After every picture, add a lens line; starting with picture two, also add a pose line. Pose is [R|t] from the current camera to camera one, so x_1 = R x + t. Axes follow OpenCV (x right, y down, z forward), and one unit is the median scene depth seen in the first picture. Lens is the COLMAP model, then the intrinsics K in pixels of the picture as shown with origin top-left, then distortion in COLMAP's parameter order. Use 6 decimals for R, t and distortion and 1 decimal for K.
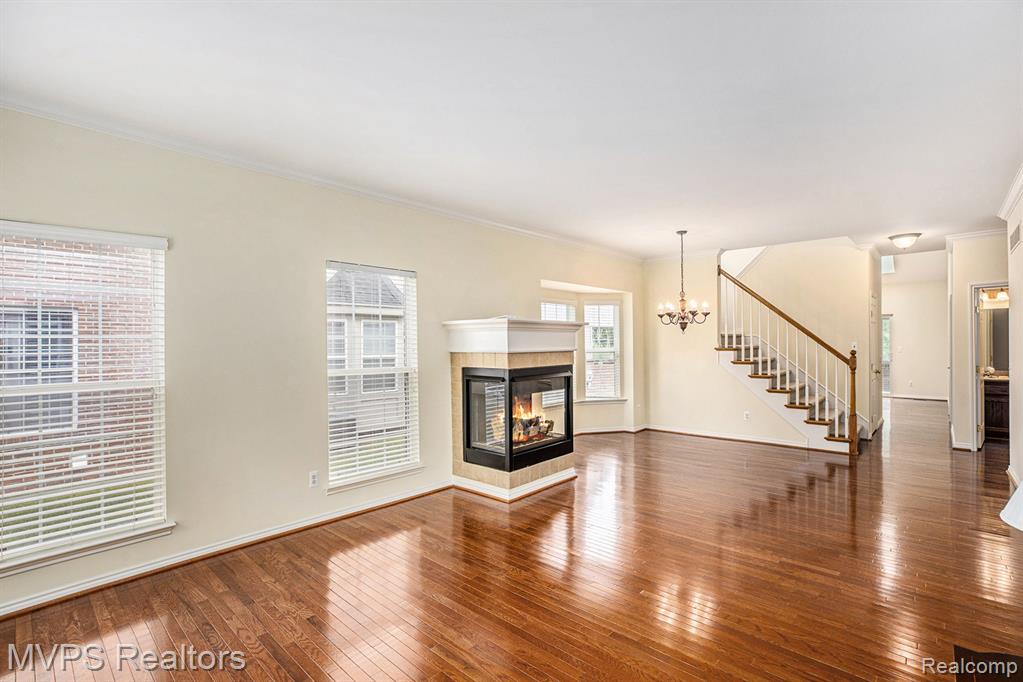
lens RADIAL K [[472.4, 0, 517.7], [0, 472.4, 345.2], [0, 0, 1]] dist [0.000415, 0.000252]
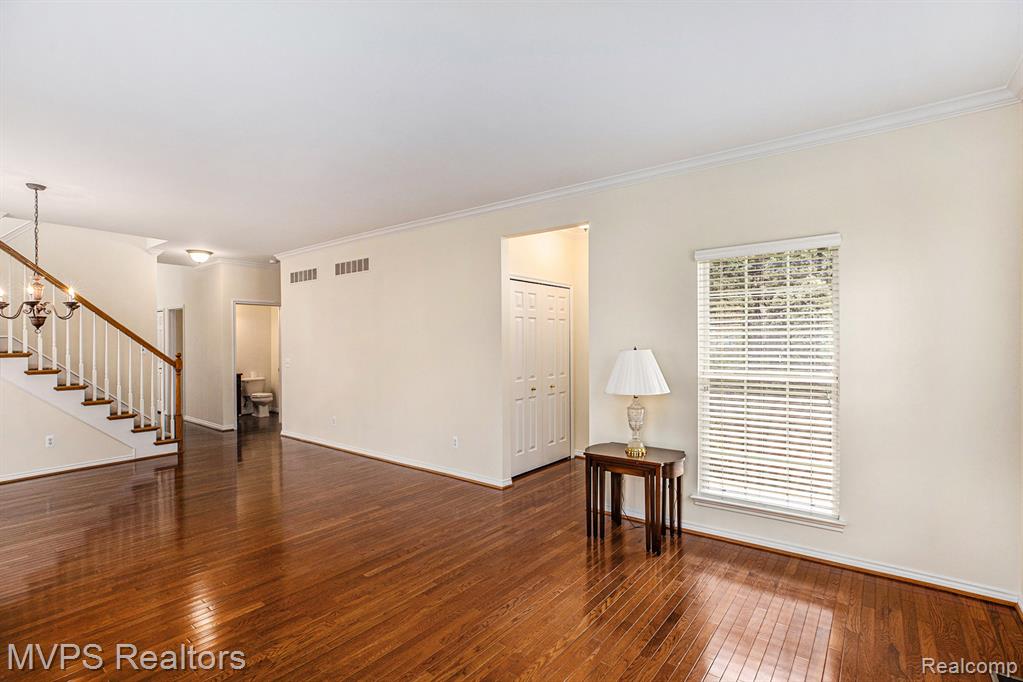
lens RADIAL K [[472.4, 0, 517.7], [0, 472.4, 345.2], [0, 0, 1]] dist [0.000415, 0.000252]
pose [[-0.079842, -0.001111, 0.996807, -0.382000], [0.006378, 0.999978, 0.001625, -0.002334], [-0.996787, 0.006487, -0.079834, 0.336562]]
